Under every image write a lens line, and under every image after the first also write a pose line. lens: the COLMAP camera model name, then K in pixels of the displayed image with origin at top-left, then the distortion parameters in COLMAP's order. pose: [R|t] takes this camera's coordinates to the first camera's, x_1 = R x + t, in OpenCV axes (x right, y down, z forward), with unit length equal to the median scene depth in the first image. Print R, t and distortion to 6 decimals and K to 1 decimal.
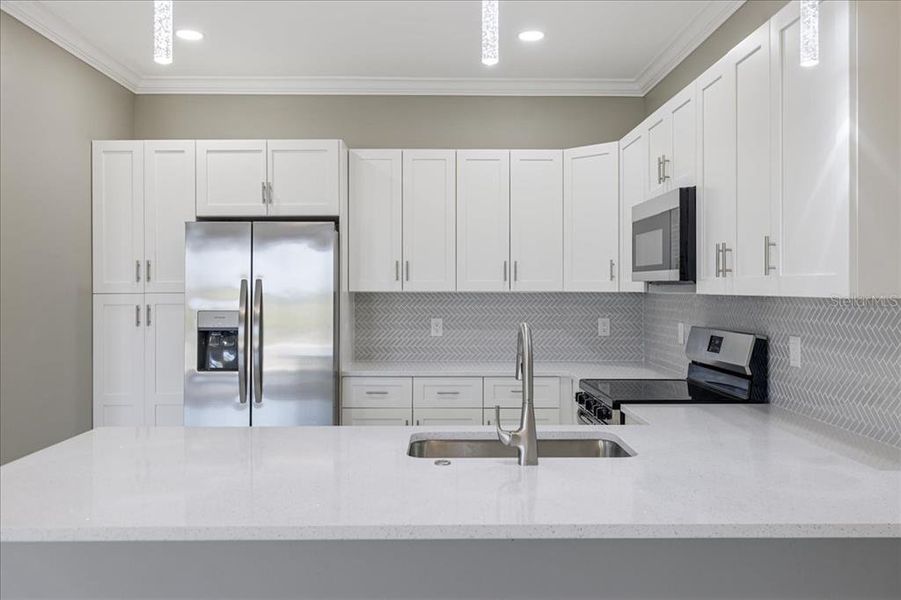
lens RADIAL K [[729.4, 0, 448.5], [0, 729.4, 282.7], [0, 0, 1]] dist [0.002073, 0.000889]
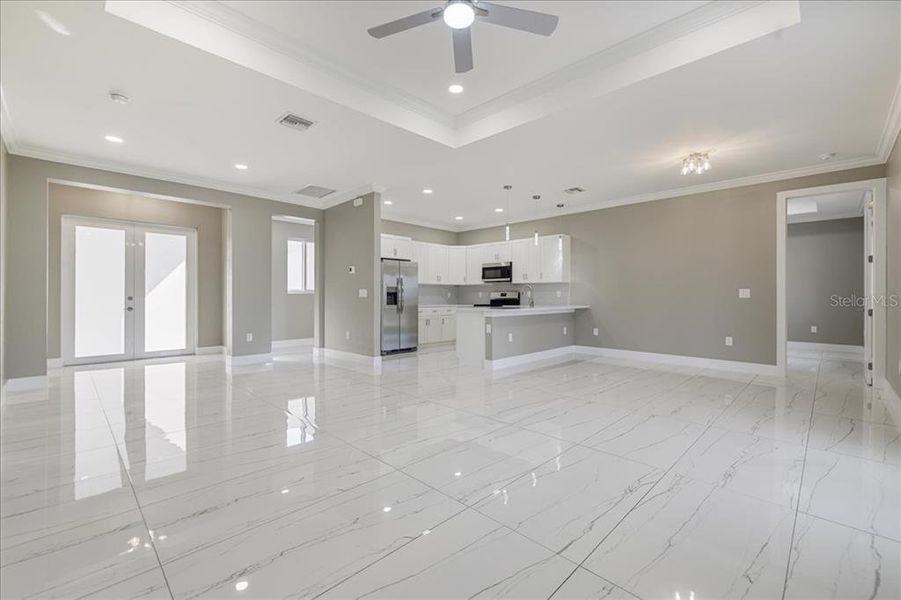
lens RADIAL K [[386.1, 0, 450.5], [0, 386.1, 300.0], [0, 0, 1]] dist [-0.000940, -0.000029]
pose [[0.704540, -0.003001, 0.709658, -1.365796], [-0.006203, 0.999927, 0.010386, 0.078238], [-0.709637, -0.011720, 0.704470, -0.419972]]
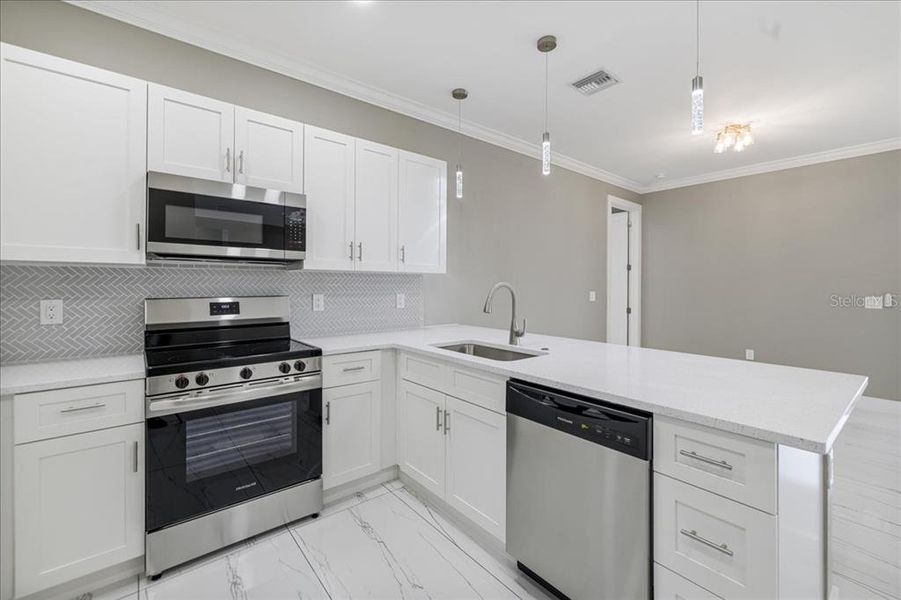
lens RADIAL K [[382.7, 0, 450.8], [0, 382.7, 286.8], [0, 0, 1]] dist [0.003116, 0.000173]
pose [[-0.627920, -0.000733, 0.778278, -0.338273], [-0.004588, 0.999986, -0.002760, 0.038745], [-0.778264, -0.005304, -0.627914, 0.932735]]
